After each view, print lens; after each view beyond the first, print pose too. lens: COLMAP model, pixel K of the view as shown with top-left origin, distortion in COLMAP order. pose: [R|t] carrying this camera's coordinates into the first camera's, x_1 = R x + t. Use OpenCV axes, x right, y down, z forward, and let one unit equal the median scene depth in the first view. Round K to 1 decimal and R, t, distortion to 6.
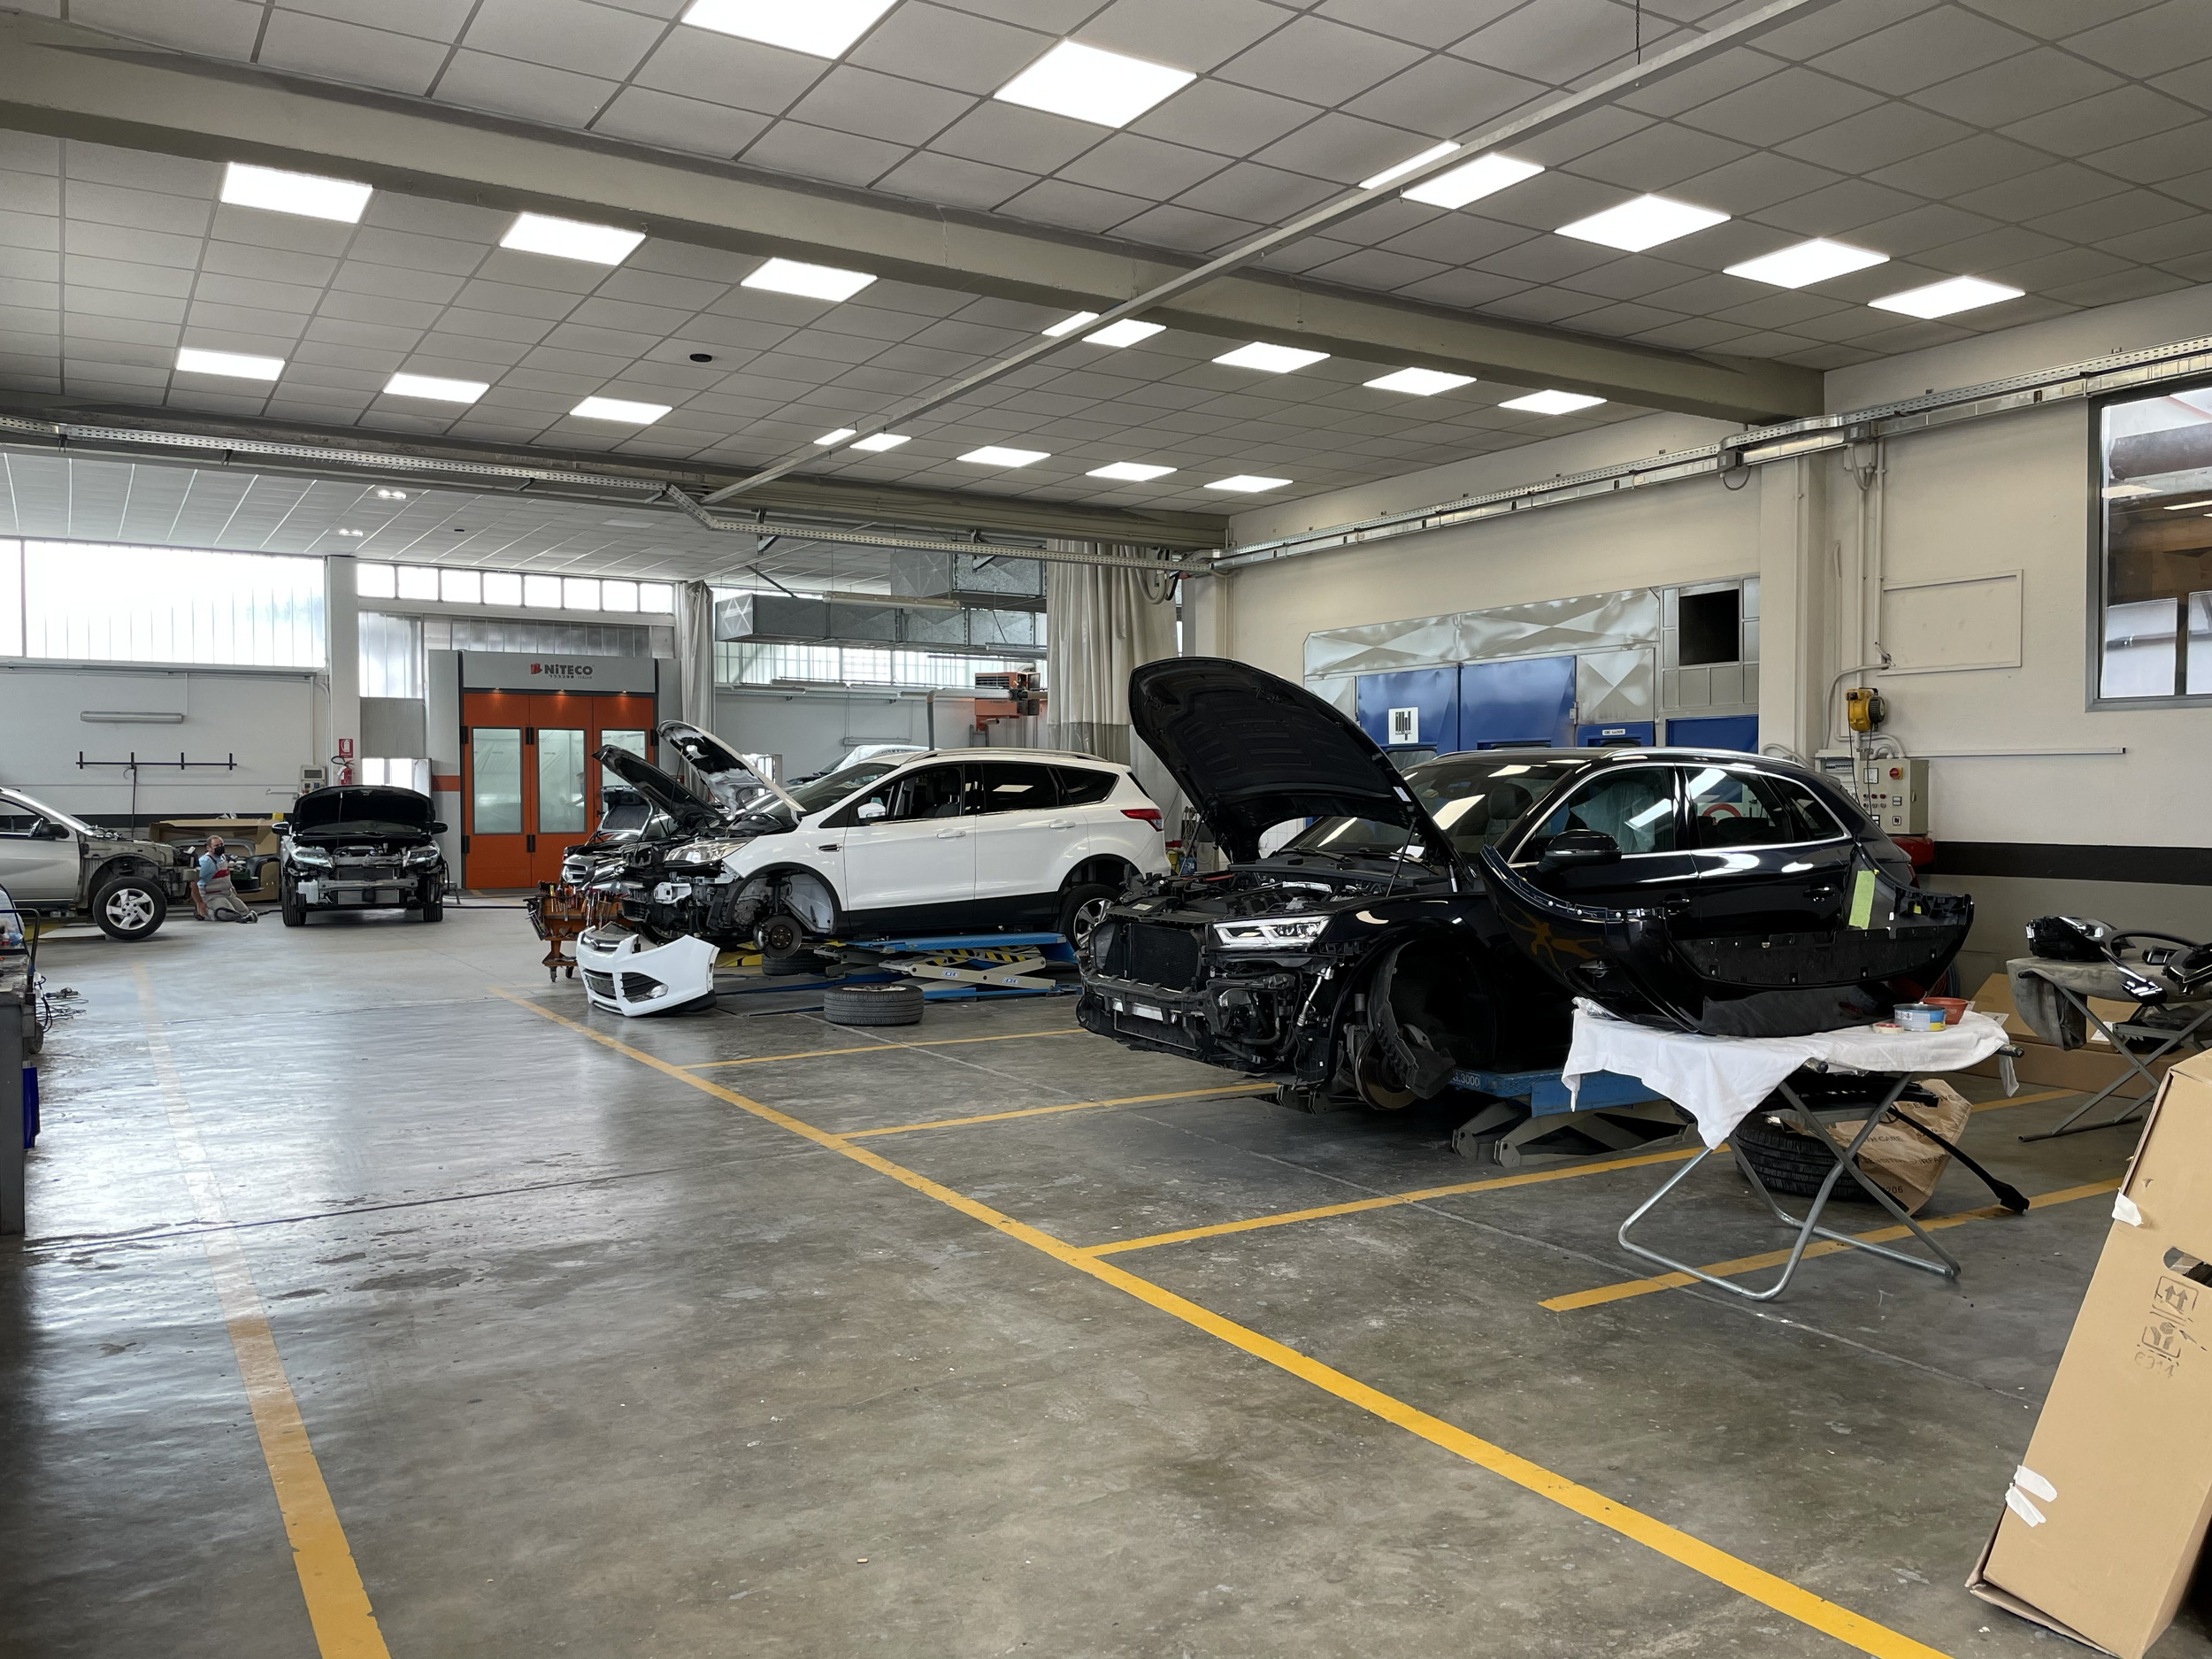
lens RADIAL K [[1683.6, 0, 1122.3], [0, 1683.6, 833.2], [0, 0, 1]] dist [0.078149, -0.110048]
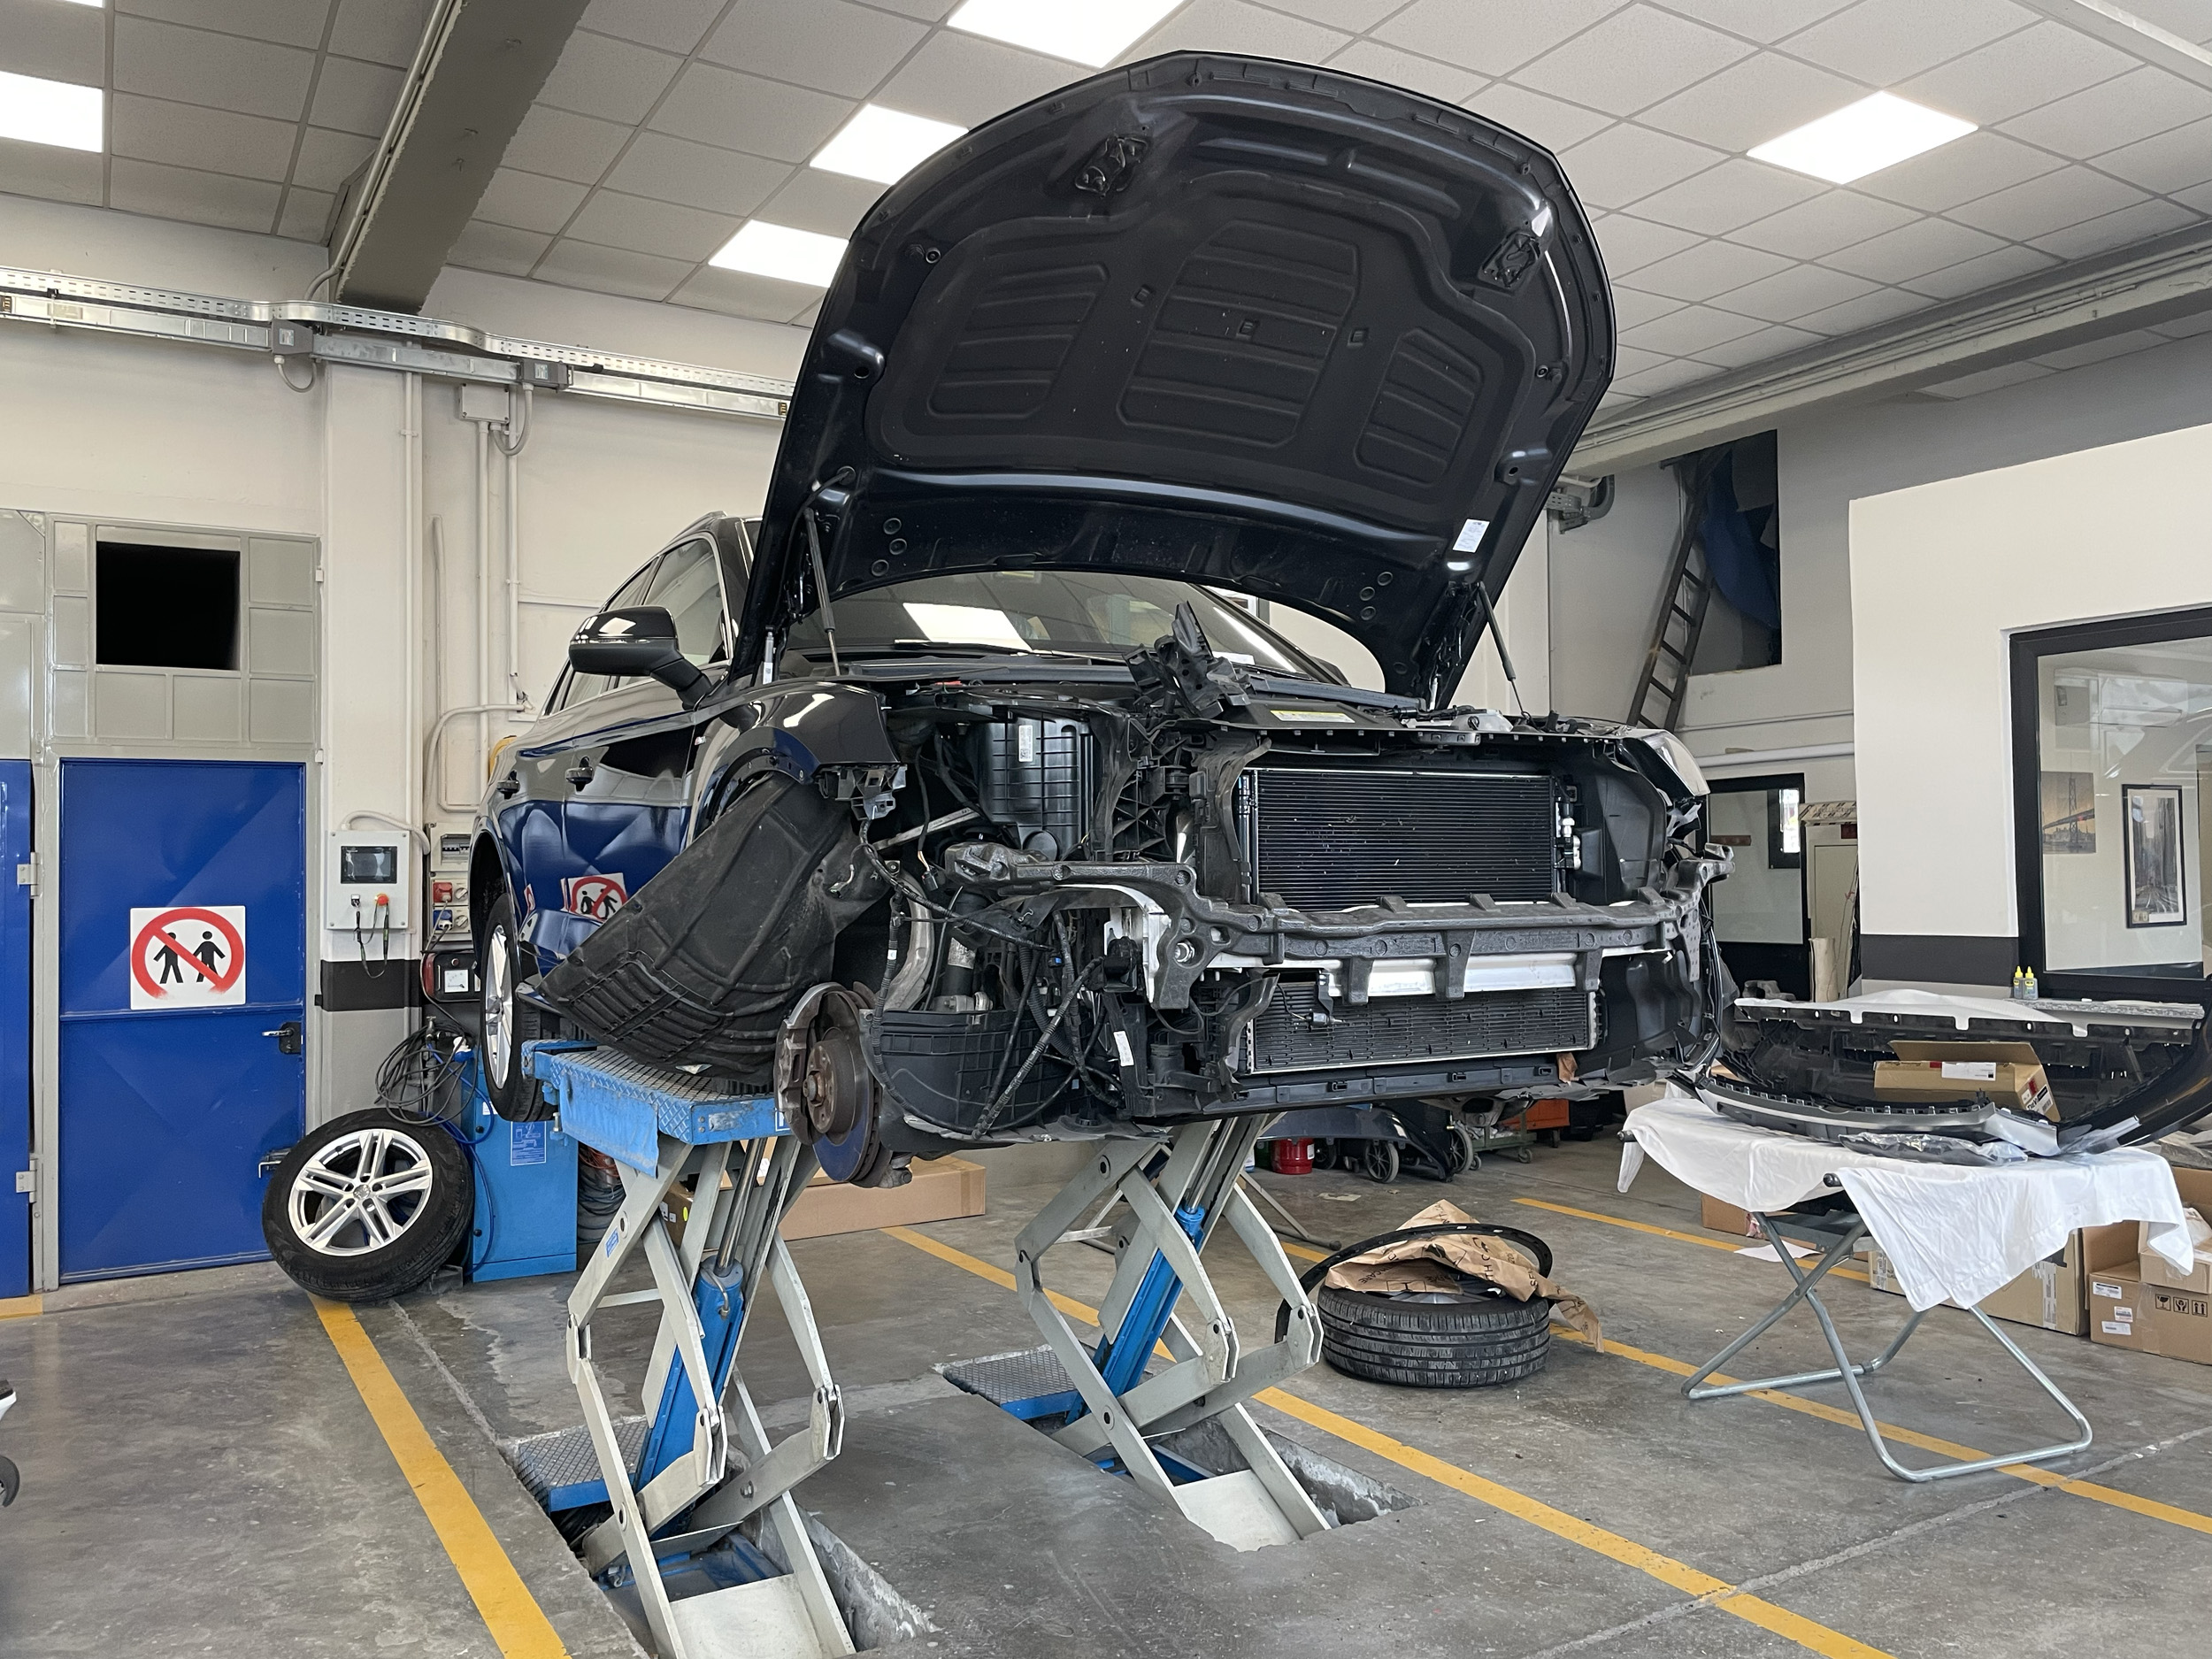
lens RADIAL K [[1683.6, 0, 1122.3], [0, 1683.6, 833.2], [0, 0, 1]] dist [0.078149, -0.110048]
pose [[0.006459, 0.026397, 0.999631, -0.202249], [0.036631, 0.998974, -0.026617, -0.013801], [-0.999308, 0.036790, 0.005486, 0.586408]]
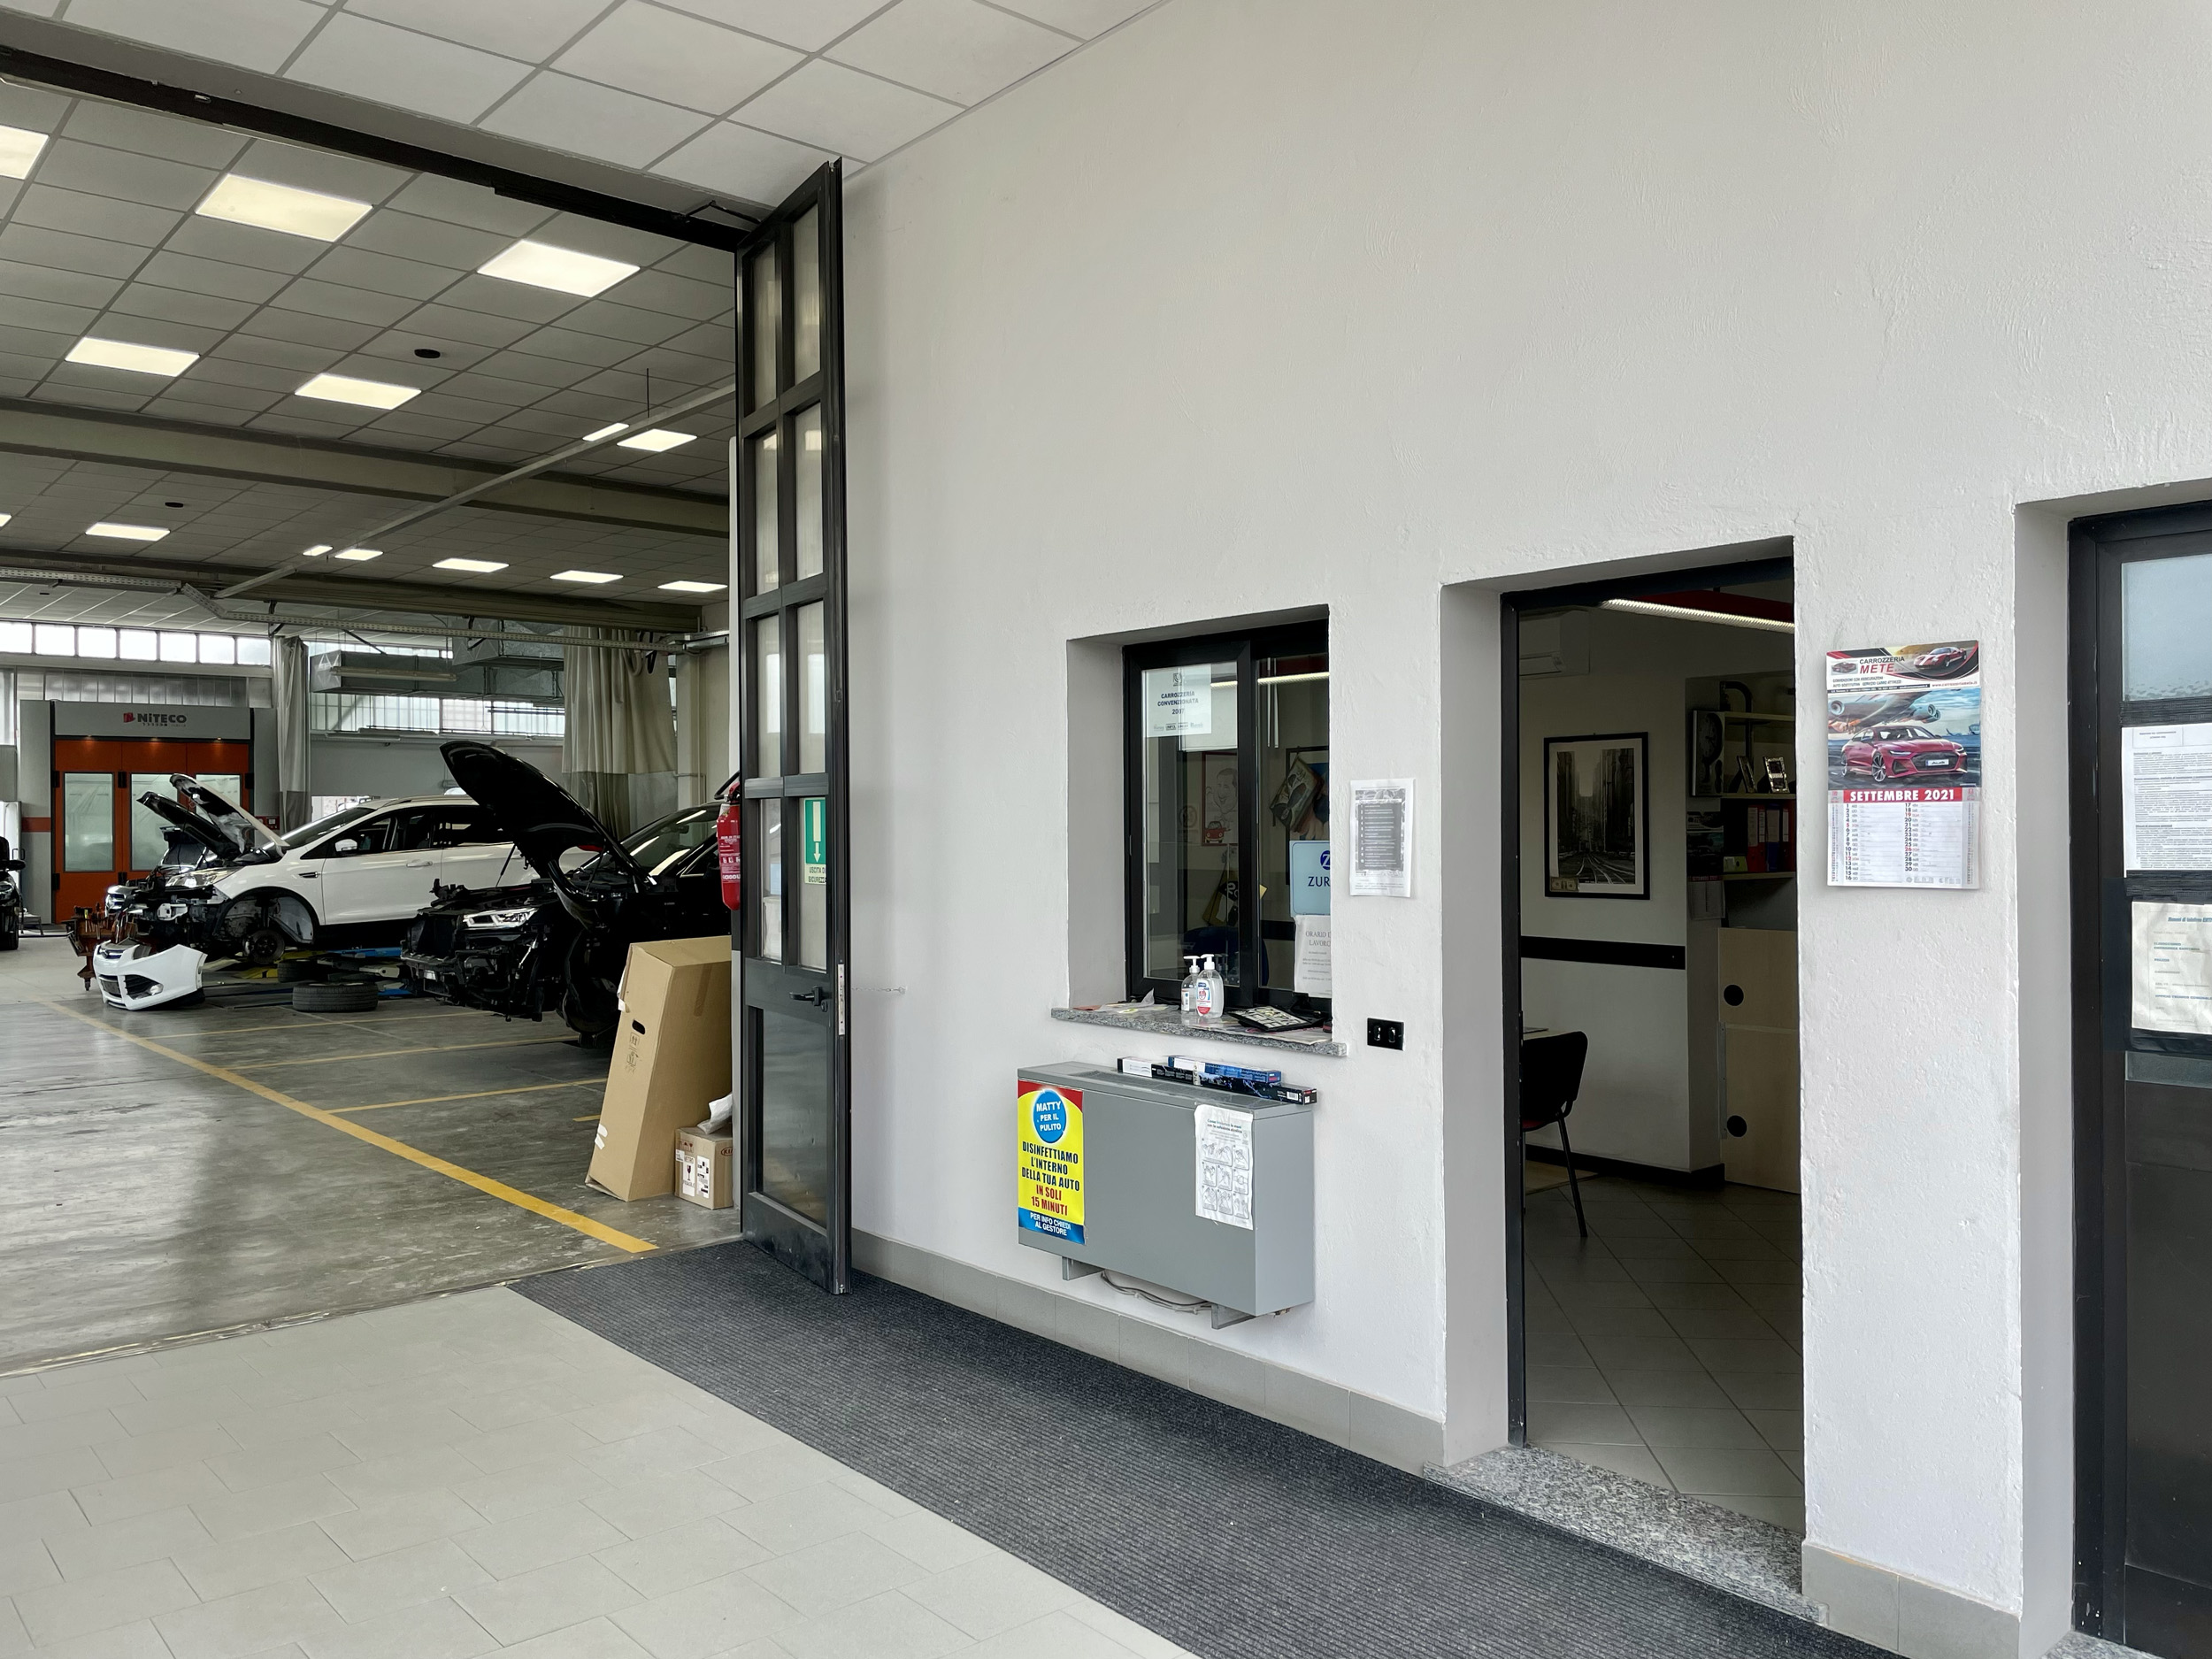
lens RADIAL K [[1683.6, 0, 1122.3], [0, 1683.6, 833.2], [0, 0, 1]] dist [0.078149, -0.110048]
pose [[0.987245, -0.004599, 0.159141, 0.217203], [0.008045, 0.999747, -0.021020, 0.008669], [-0.159004, 0.022032, 0.987032, -0.345074]]
